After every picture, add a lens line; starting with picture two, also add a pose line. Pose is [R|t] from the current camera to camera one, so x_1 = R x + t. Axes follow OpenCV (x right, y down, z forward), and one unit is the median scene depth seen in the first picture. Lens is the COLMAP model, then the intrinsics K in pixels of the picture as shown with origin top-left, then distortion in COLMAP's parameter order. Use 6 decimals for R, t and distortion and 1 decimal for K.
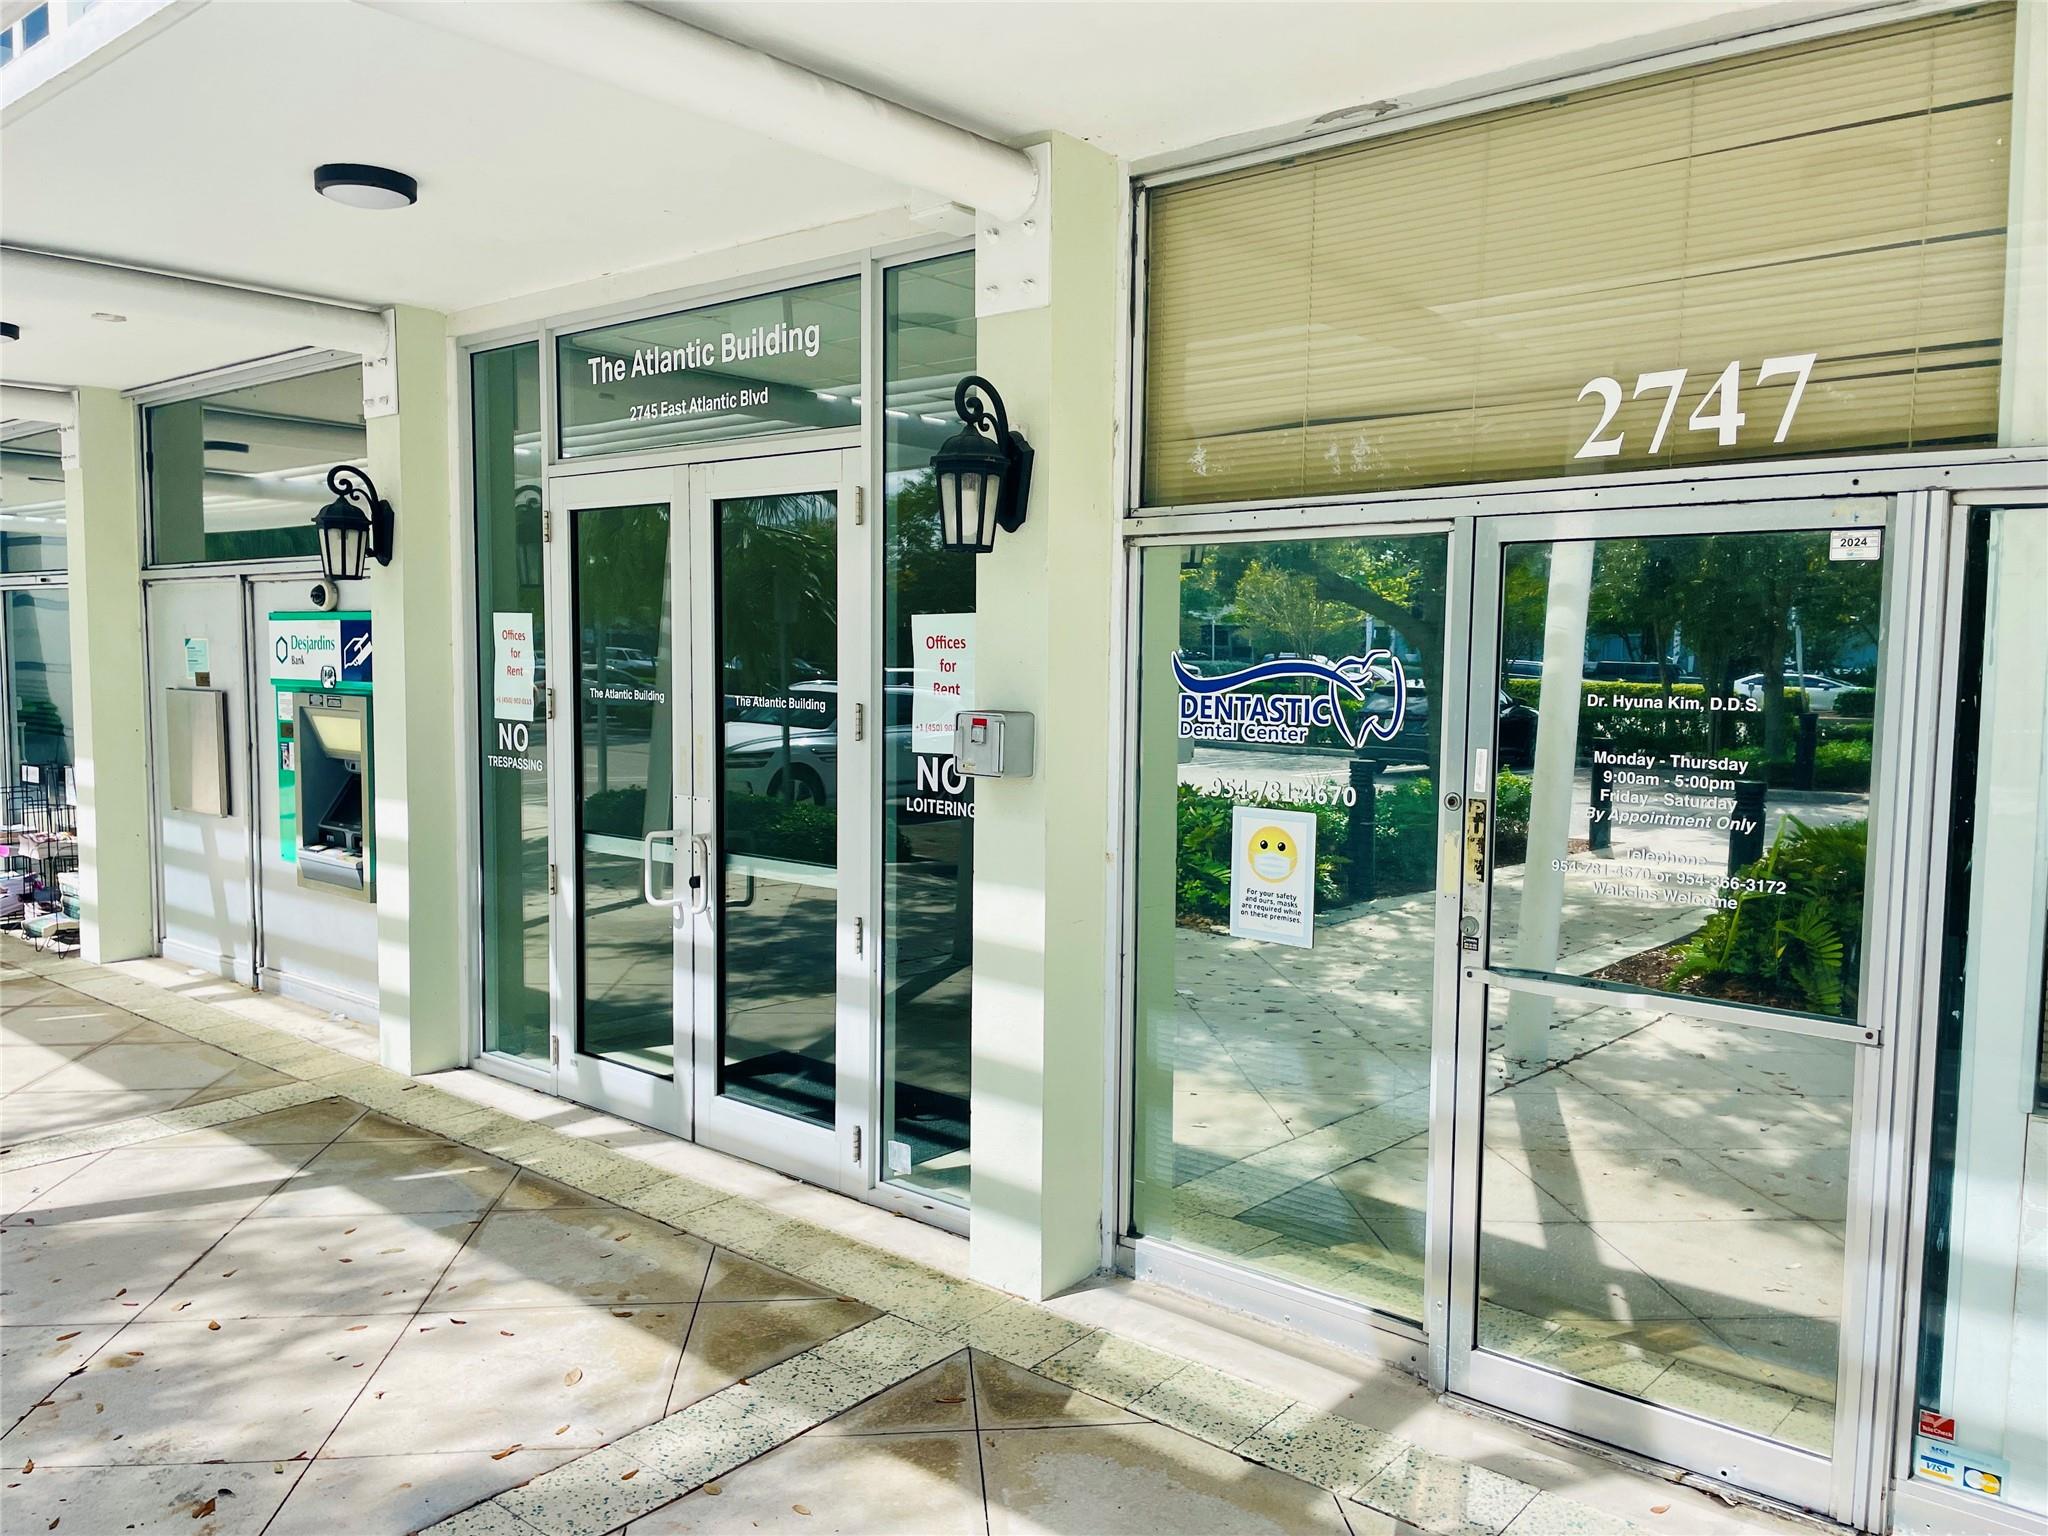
lens RADIAL K [[1519.6, 0, 1028.3], [0, 1519.6, 797.8], [0, 0, 1]] dist [0.095644, -0.143207]
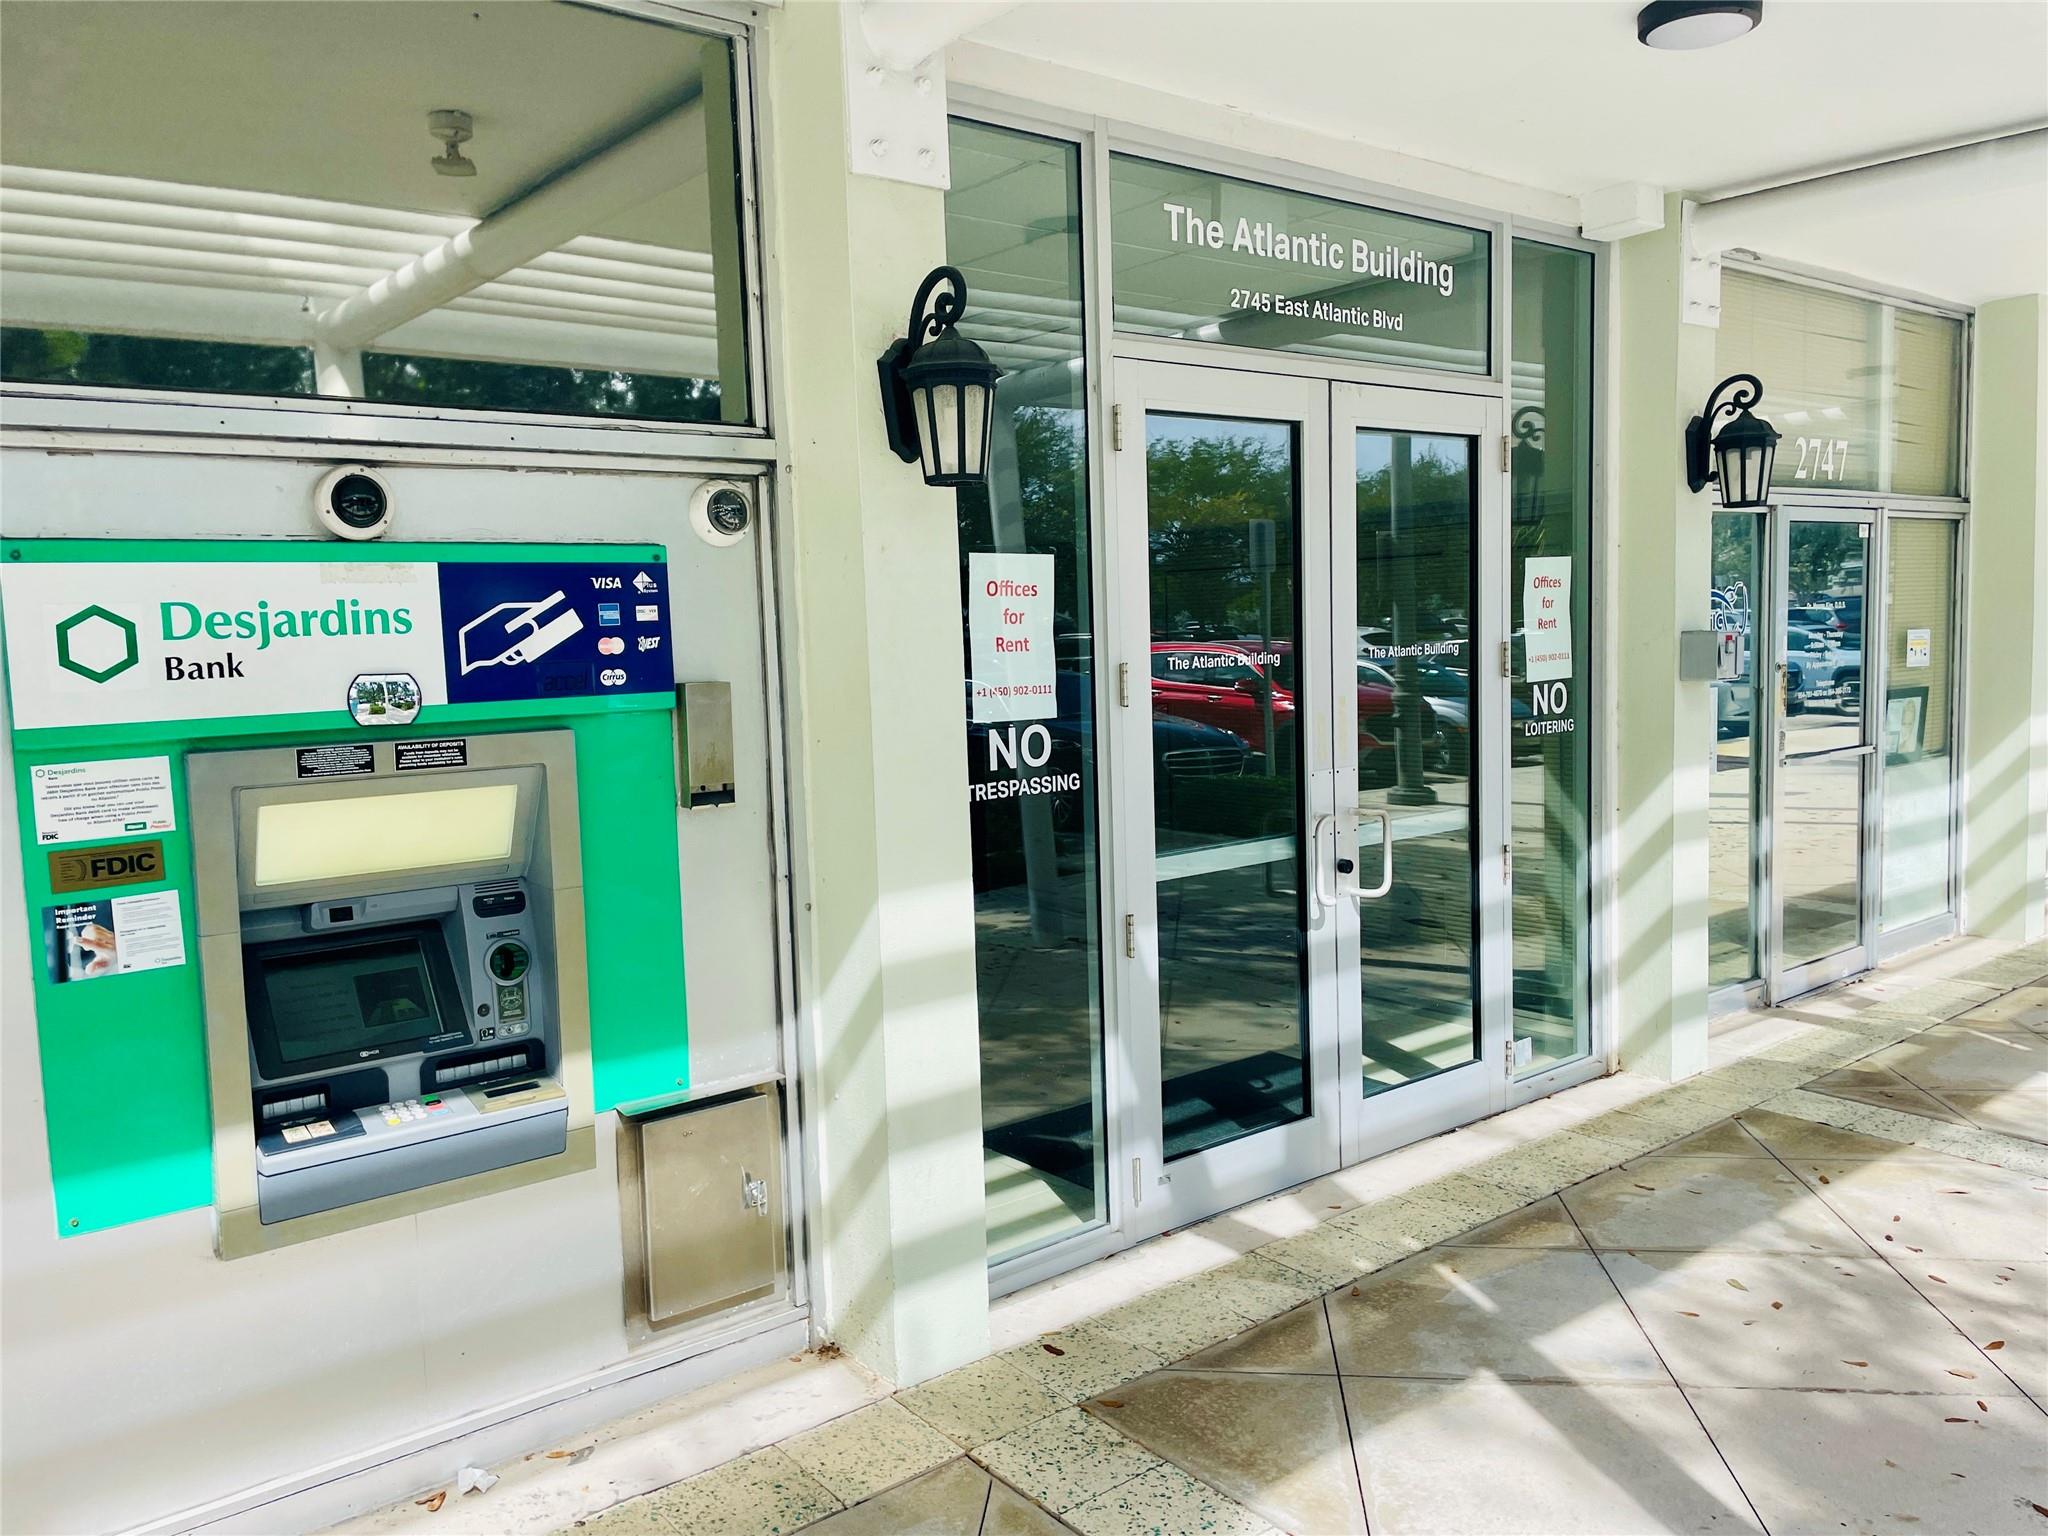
lens RADIAL K [[1559.7, 0, 1024.0], [0, 1559.7, 768.0], [0, 0, 1]] dist [0.049341, -0.056365]
pose [[0.194707, -0.118828, 0.973637, -1.200979], [0.118729, 0.988191, 0.096861, -0.116313], [-0.973649, 0.096739, 0.206516, 1.072389]]
